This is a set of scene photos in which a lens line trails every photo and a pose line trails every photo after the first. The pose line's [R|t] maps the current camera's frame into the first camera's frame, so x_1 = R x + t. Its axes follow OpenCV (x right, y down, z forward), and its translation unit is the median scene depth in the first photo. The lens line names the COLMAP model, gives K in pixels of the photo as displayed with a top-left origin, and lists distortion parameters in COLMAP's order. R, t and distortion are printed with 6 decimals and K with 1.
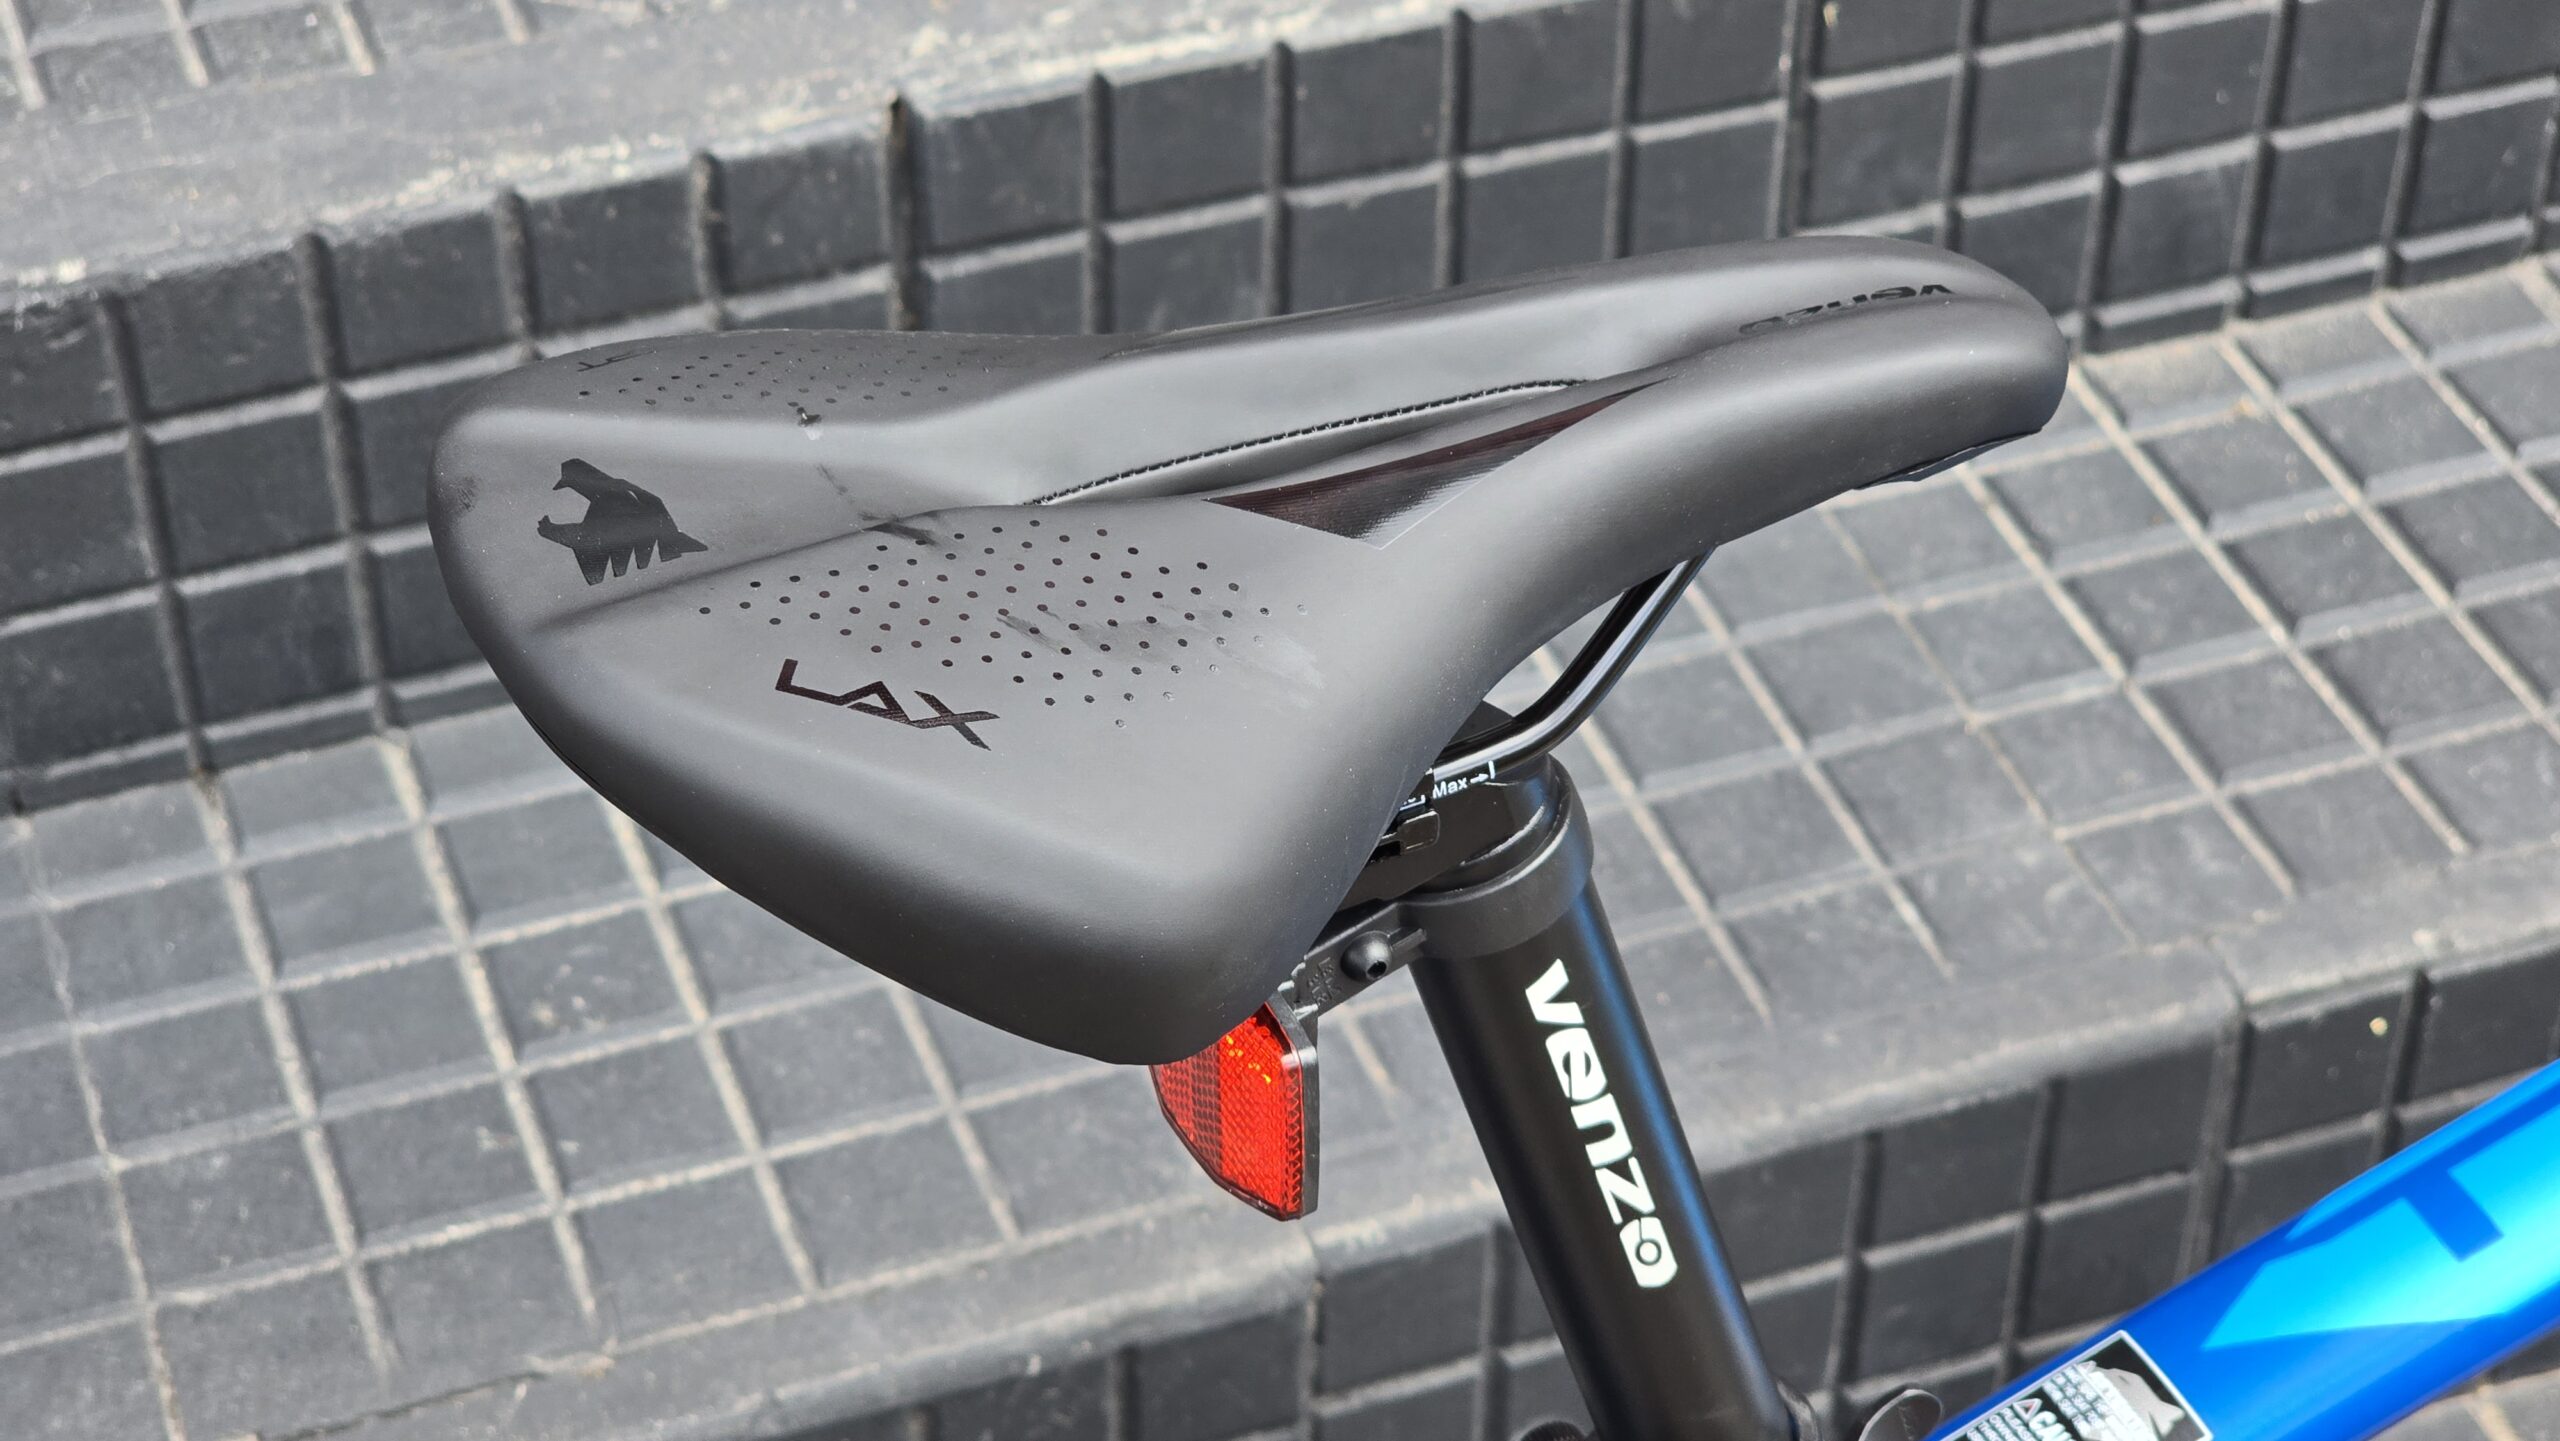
lens RADIAL K [[4964.6, 0, 1230.5], [0, 4964.6, 712.9], [0, 0, 1]] dist [0.012322, -0.156598]
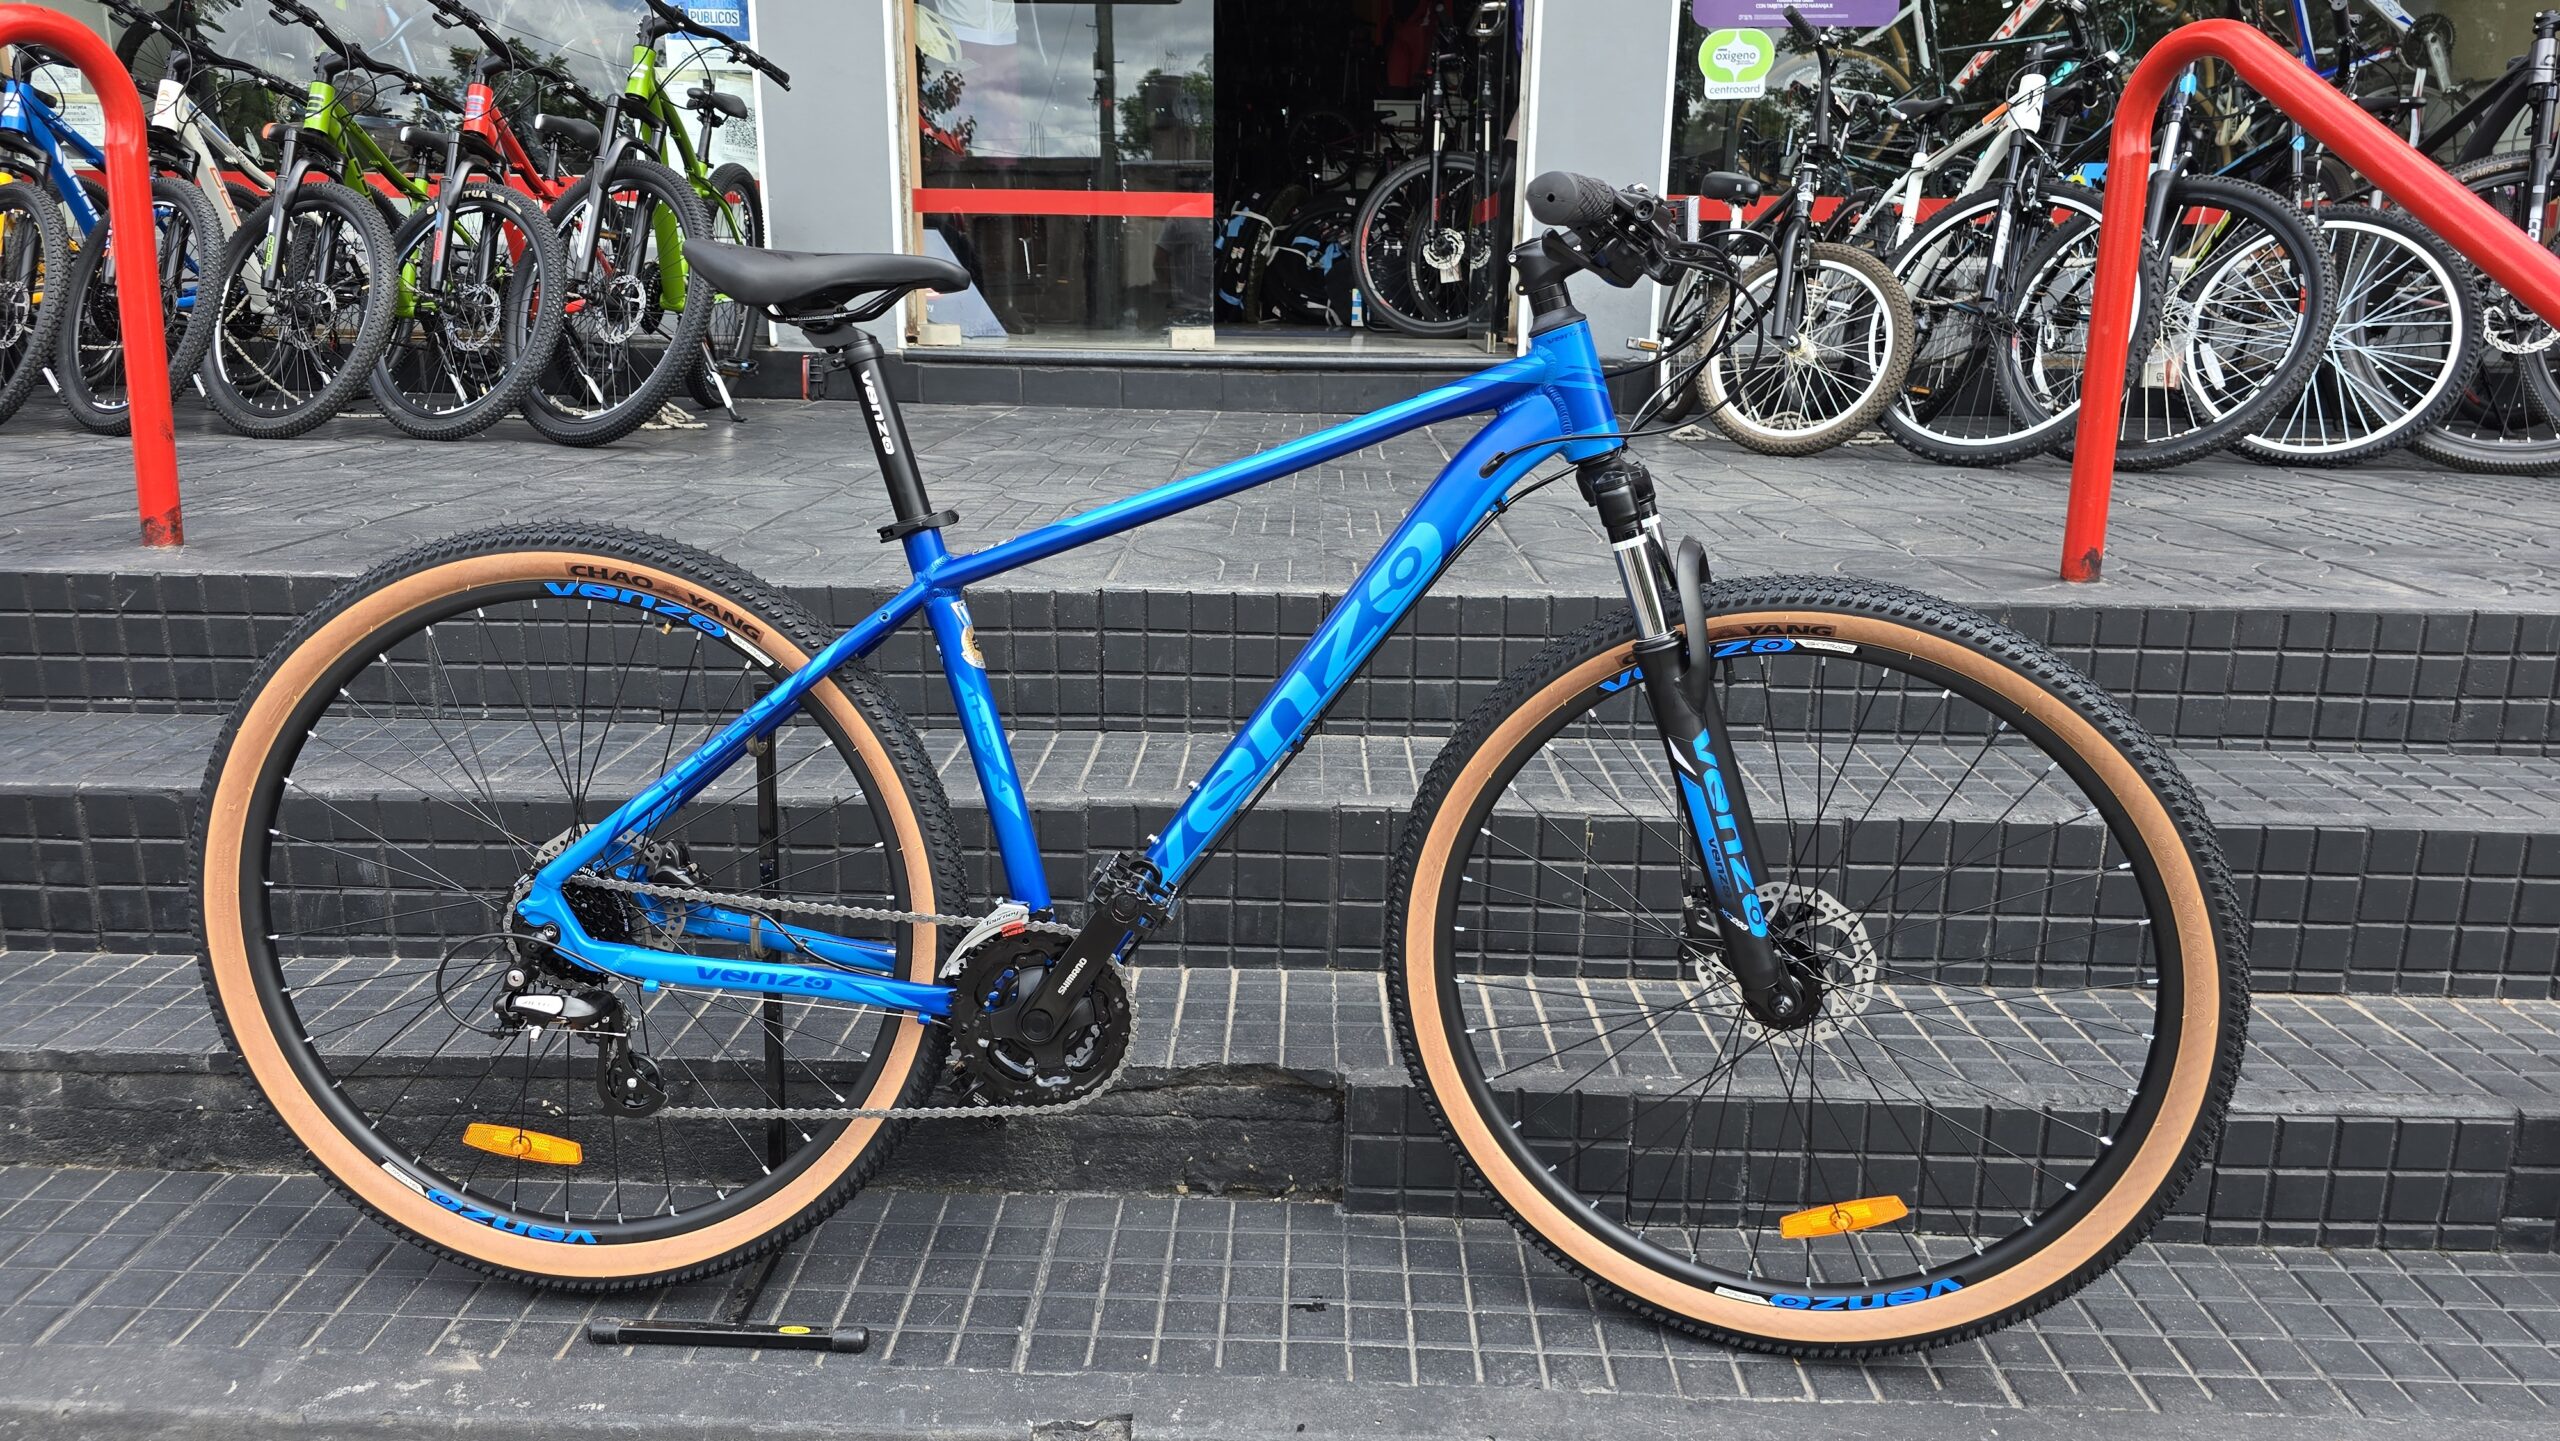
lens RADIAL K [[1748.6, 0, 1272.8], [0, 1748.6, 693.4], [0, 0, 1]] dist [0.047173, -0.041598]
pose [[0.935030, 0.094863, -0.341643, 0.610520], [-0.238493, 0.881270, -0.408024, 0.551277], [0.262374, 0.462994, 0.846638, -0.226936]]
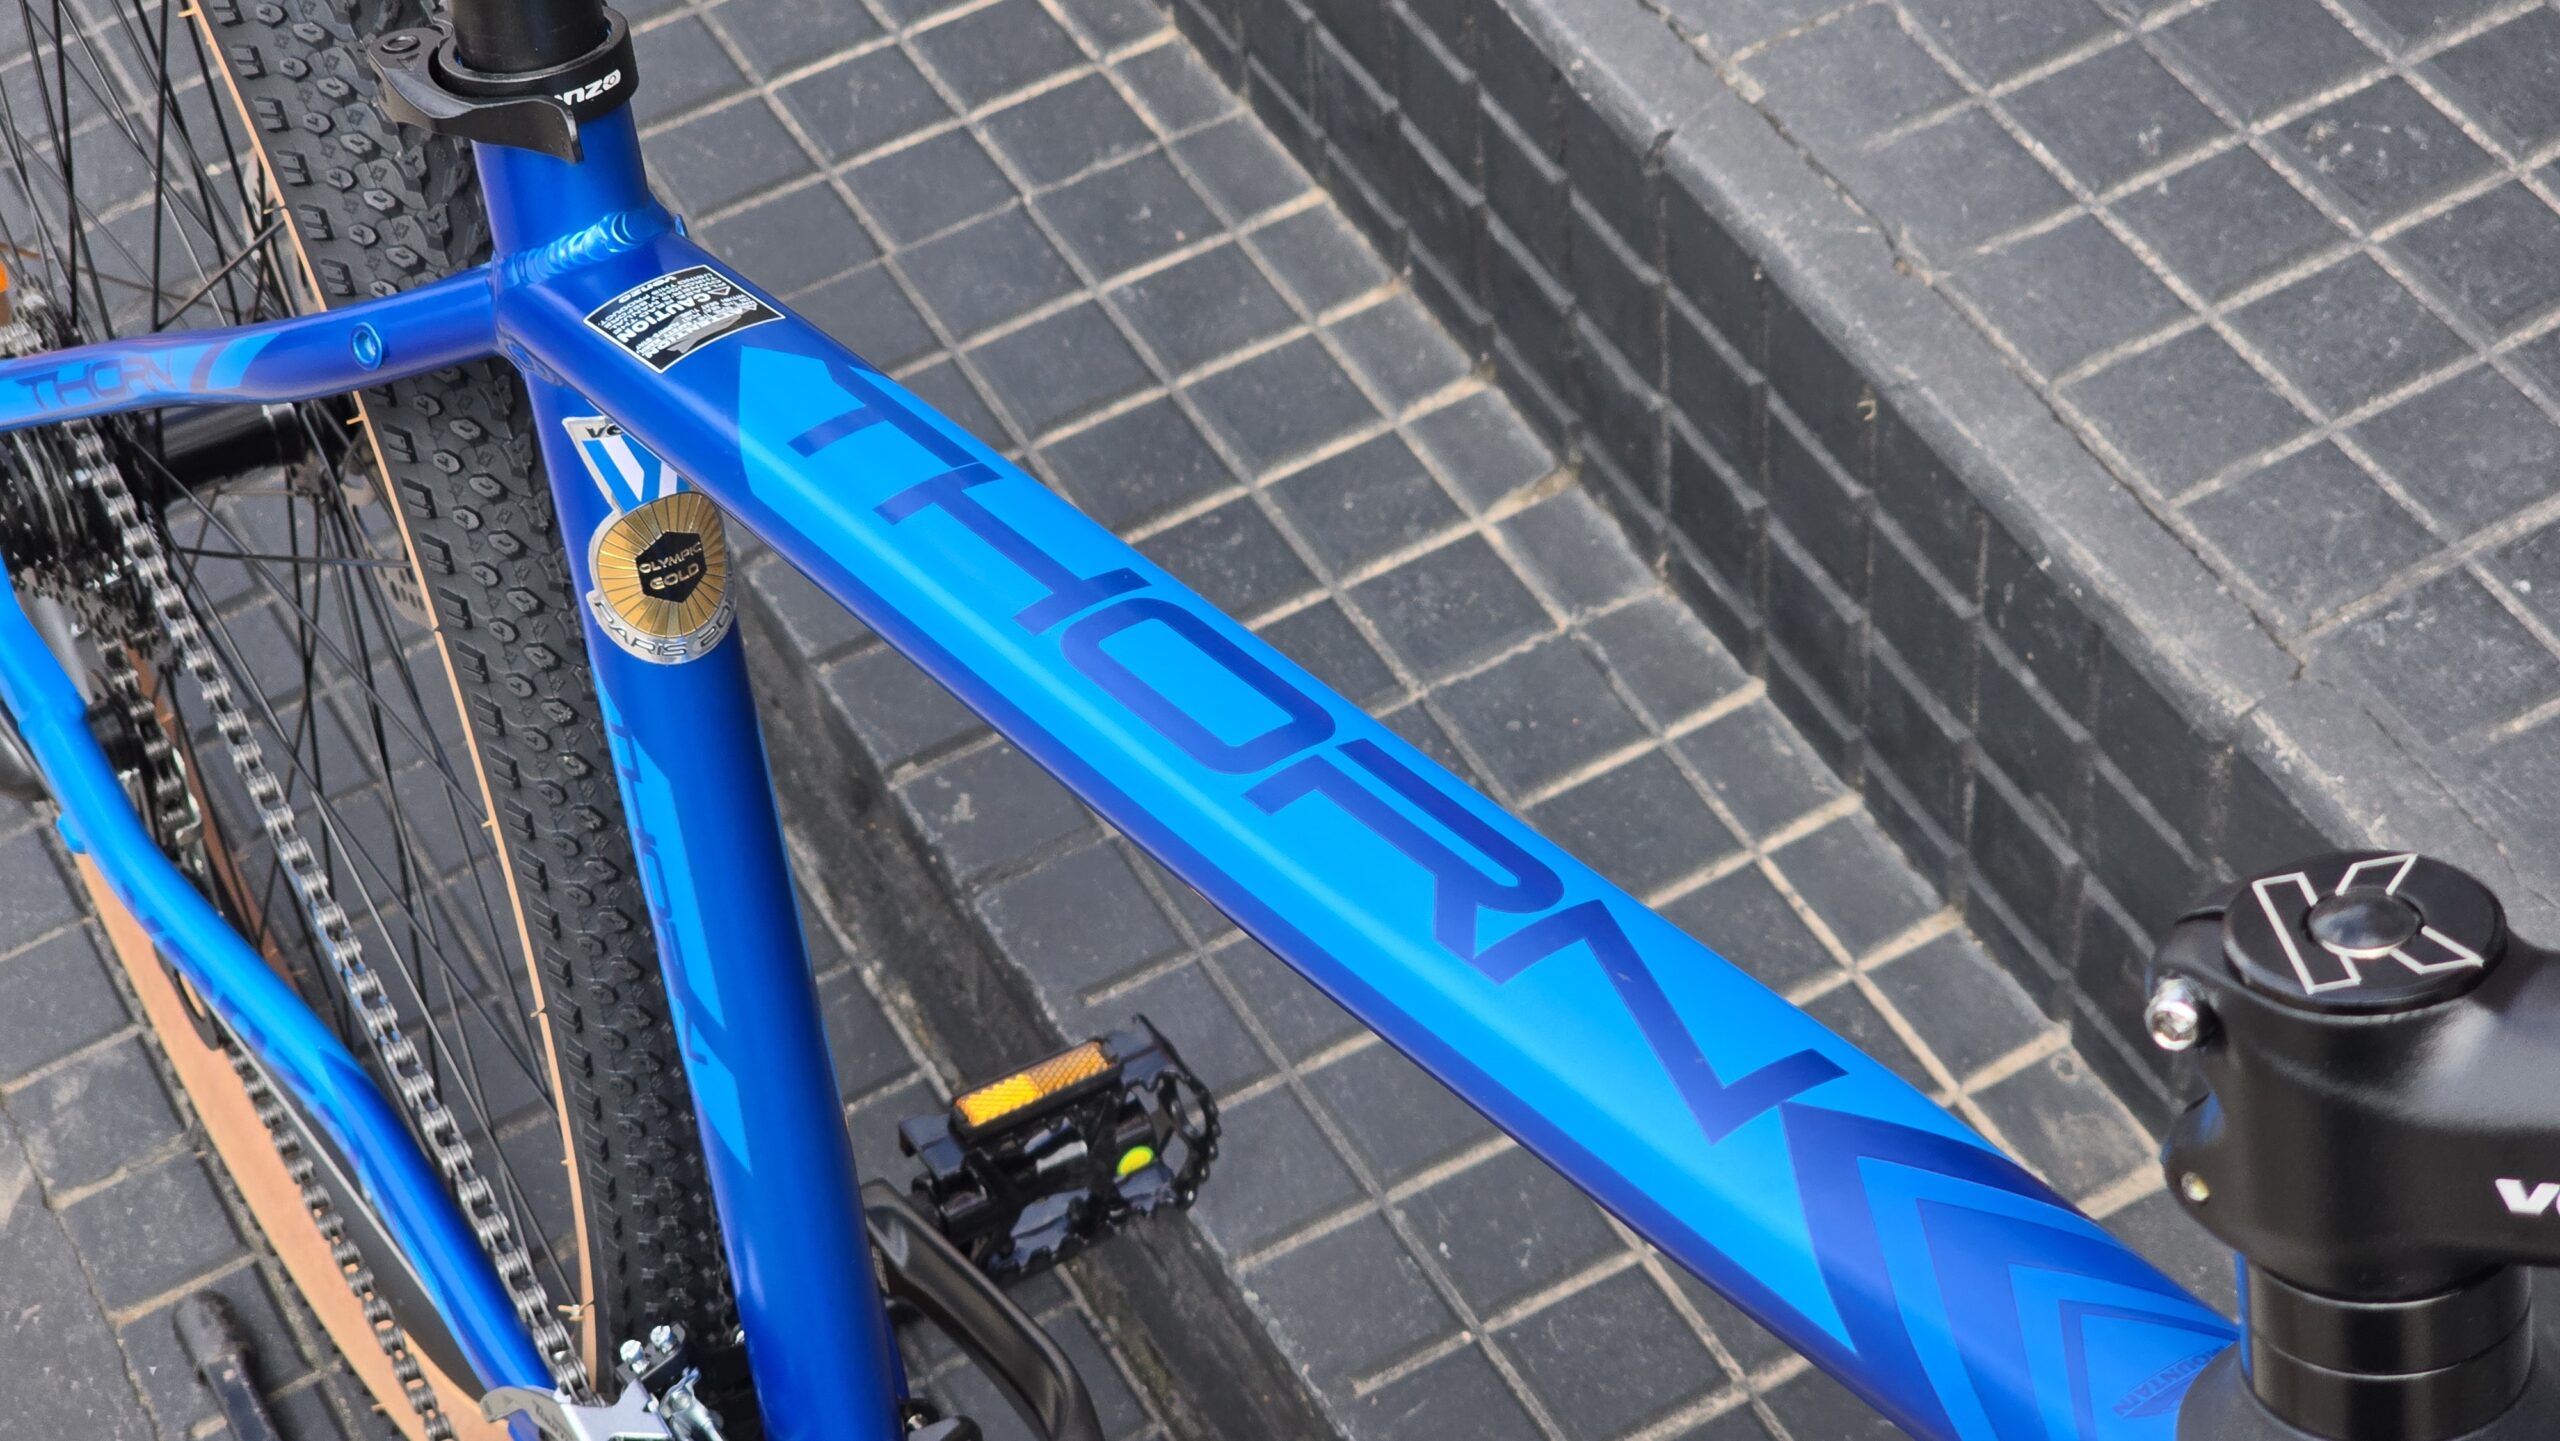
lens RADIAL K [[4964.6, 0, 1230.5], [0, 4964.6, 712.9], [0, 0, 1]] dist [0.012322, -0.156598]
pose [[0.166580, 0.725580, -0.667671, 0.595855], [-0.586737, 0.617144, 0.524283, -0.270506], [0.792458, 0.304412, 0.528529, 0.296792]]
